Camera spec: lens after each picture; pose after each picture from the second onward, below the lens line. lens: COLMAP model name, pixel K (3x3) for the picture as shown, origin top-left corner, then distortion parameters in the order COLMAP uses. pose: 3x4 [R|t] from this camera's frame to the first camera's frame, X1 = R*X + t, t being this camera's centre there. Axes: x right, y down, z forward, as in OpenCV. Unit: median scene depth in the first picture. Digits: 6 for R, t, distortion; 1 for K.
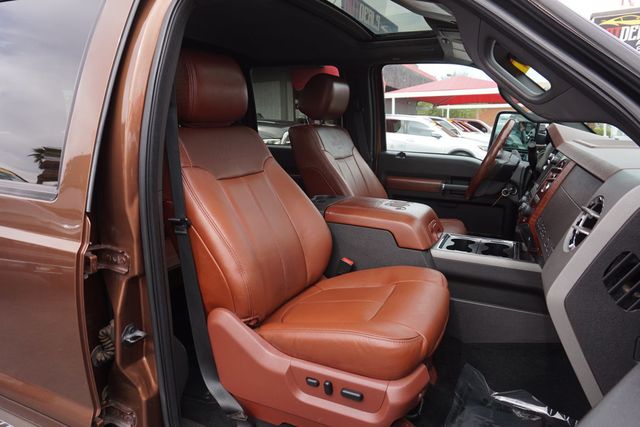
lens RADIAL K [[458.3, 0, 321.1], [0, 458.3, 215.5], [0, 0, 1]] dist [-0.033120, 0.000752]
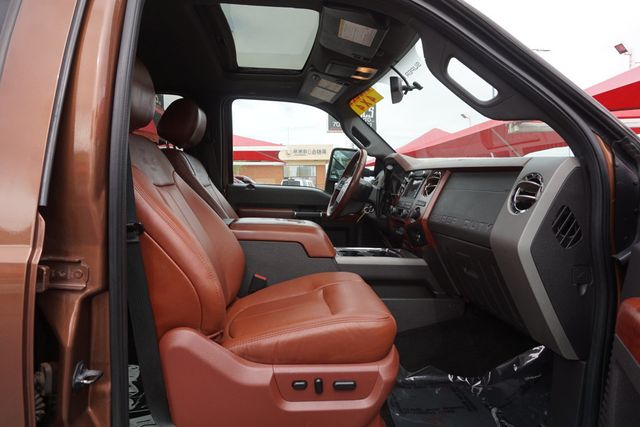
lens RADIAL K [[458.3, 0, 316.0], [0, 458.3, 223.6], [0, 0, 1]] dist [-0.033120, 0.000752]
pose [[0.840047, -0.029832, 0.541693, -0.491386], [0.099118, 0.990120, -0.099182, 0.126969], [-0.533382, 0.137009, 0.834705, 0.135796]]
